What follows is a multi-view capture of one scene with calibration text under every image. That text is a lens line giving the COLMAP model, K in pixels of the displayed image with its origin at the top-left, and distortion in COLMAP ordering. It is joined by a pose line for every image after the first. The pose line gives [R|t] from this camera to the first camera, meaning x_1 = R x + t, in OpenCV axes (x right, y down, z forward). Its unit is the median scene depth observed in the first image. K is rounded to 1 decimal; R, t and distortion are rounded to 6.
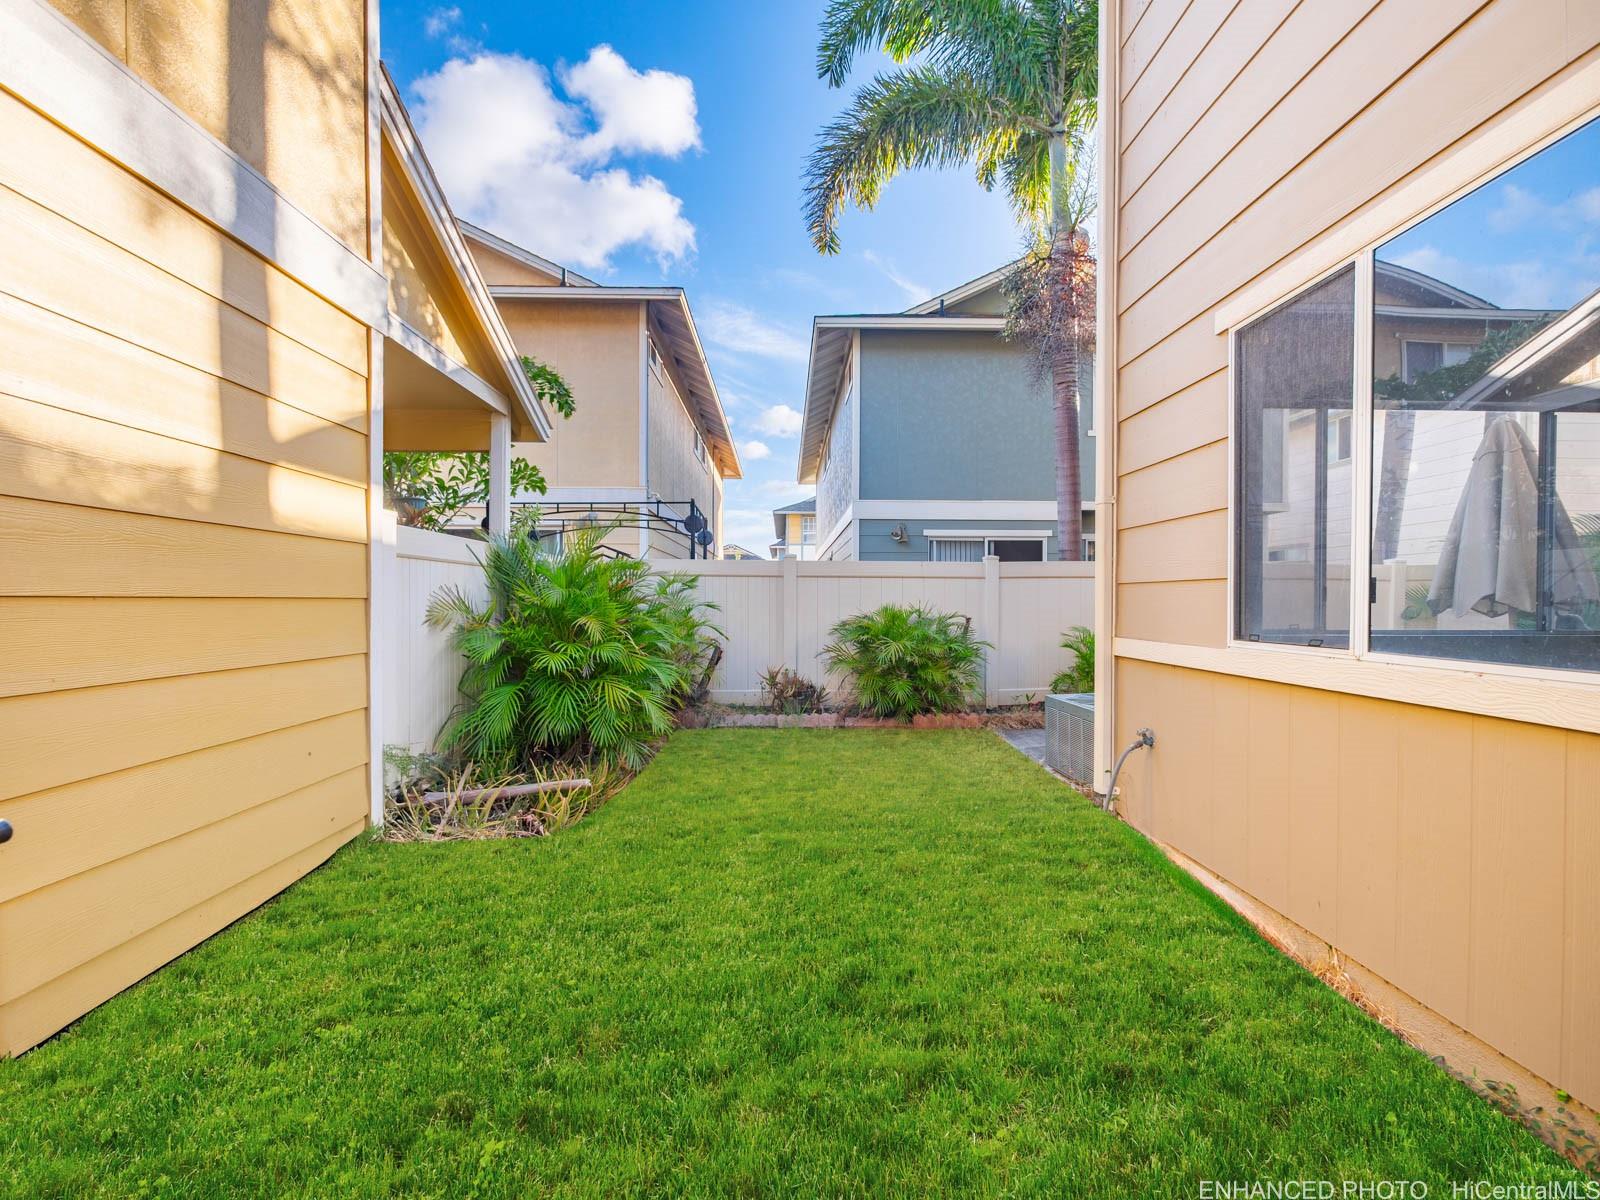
lens RADIAL K [[678.6, 0, 806.0], [0, 678.6, 607.6], [0, 0, 1]] dist [-0.004206, 0.000044]
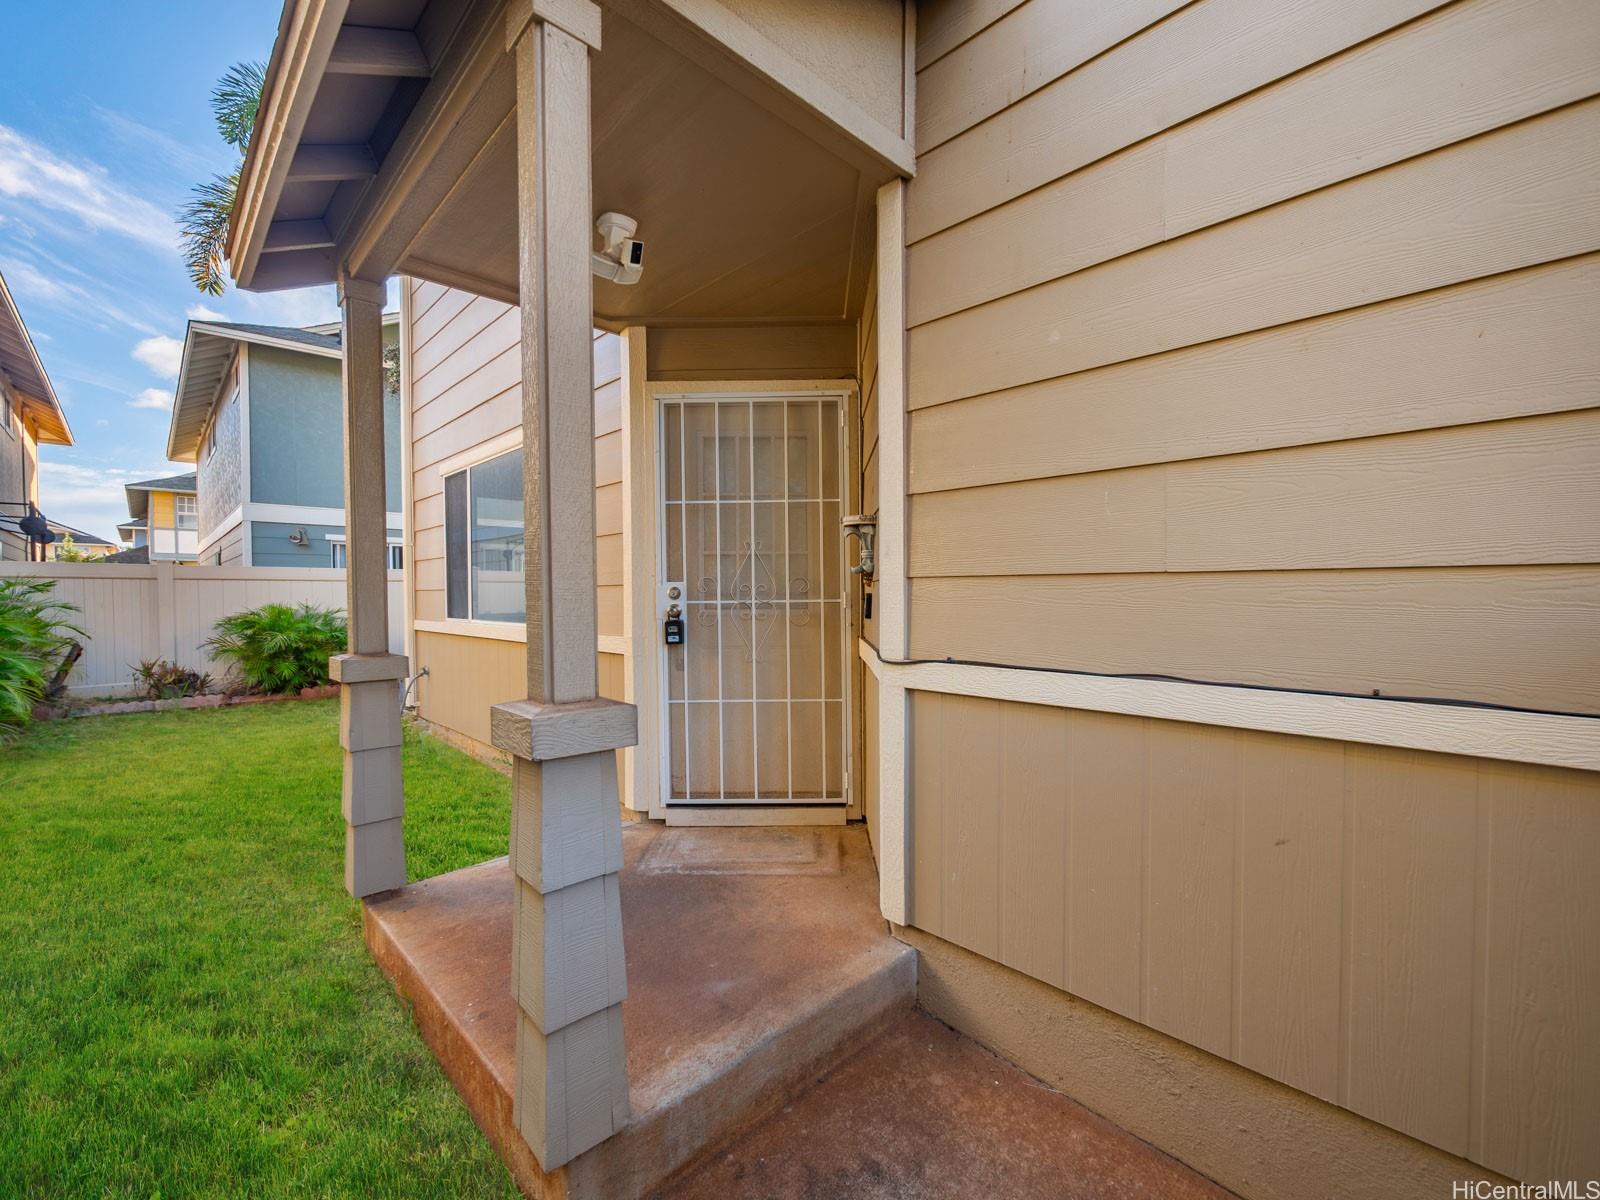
lens RADIAL K [[678.6, 0, 806.0], [0, 678.6, 607.6], [0, 0, 1]] dist [-0.004206, 0.000044]
pose [[0.735961, -0.021362, 0.676687, -0.001598], [0.014108, 0.999769, 0.016217, -0.002171], [-0.676877, -0.002389, 0.736092, -0.566583]]
